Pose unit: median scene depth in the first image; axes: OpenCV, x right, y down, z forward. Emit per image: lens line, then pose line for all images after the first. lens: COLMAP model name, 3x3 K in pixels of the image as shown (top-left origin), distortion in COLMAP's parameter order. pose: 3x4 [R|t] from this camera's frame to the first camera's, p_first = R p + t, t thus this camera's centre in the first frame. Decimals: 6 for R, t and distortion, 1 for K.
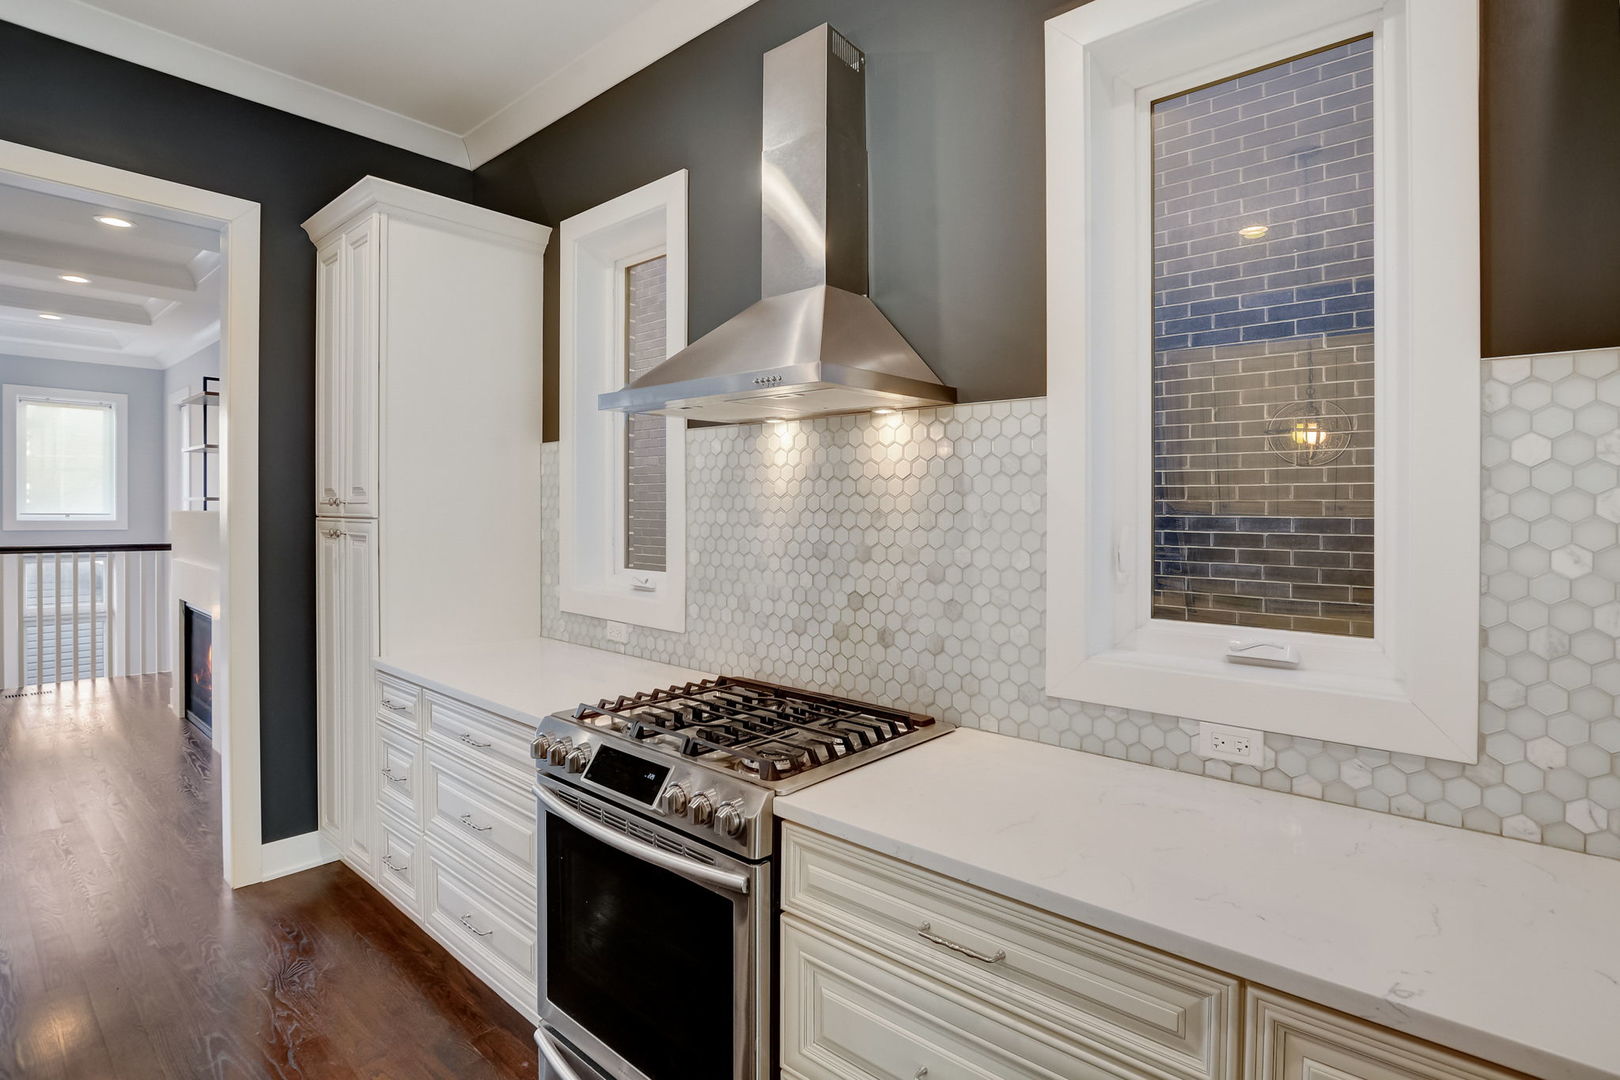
lens RADIAL K [[786.9, 0, 809.5], [0, 786.9, 505.7], [0, 0, 1]] dist [-0.022465, 0.000364]
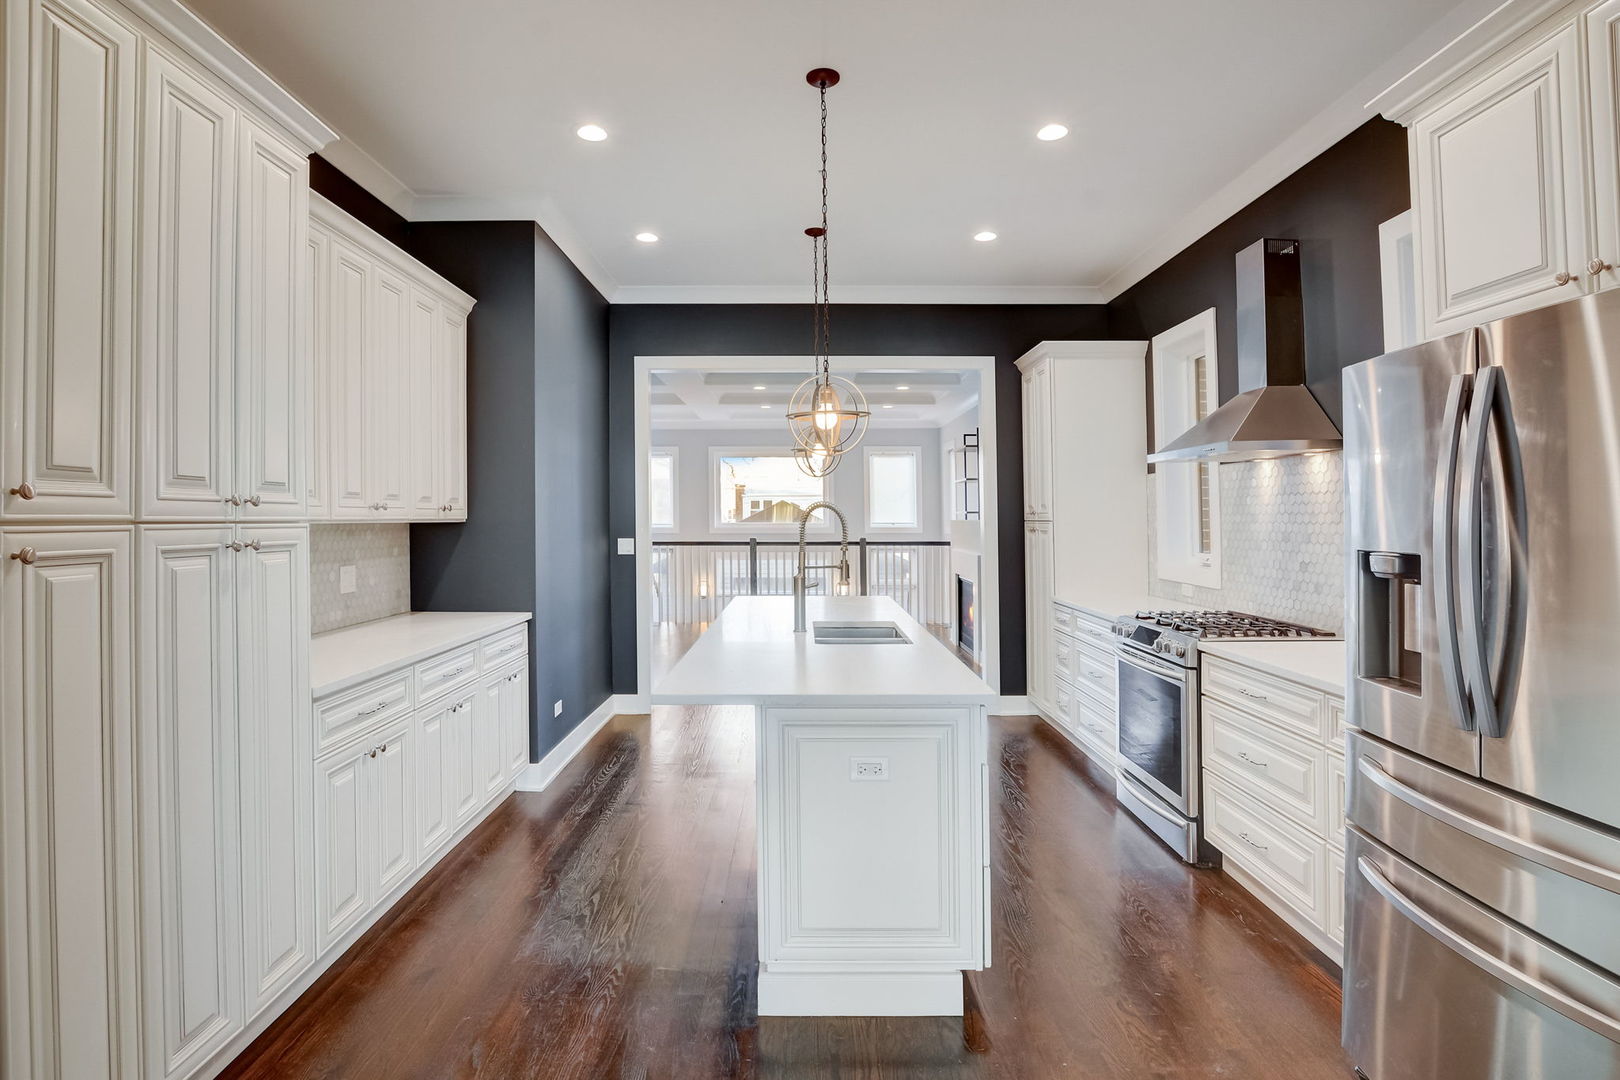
lens RADIAL K [[786.9, 0, 809.5], [0, 786.9, 505.7], [0, 0, 1]] dist [-0.022465, 0.000364]
pose [[0.663563, -0.022436, -0.747784, 0.515489], [0.013607, 0.999747, -0.017921, 0.005617], [0.747997, 0.001716, 0.663700, -0.752548]]
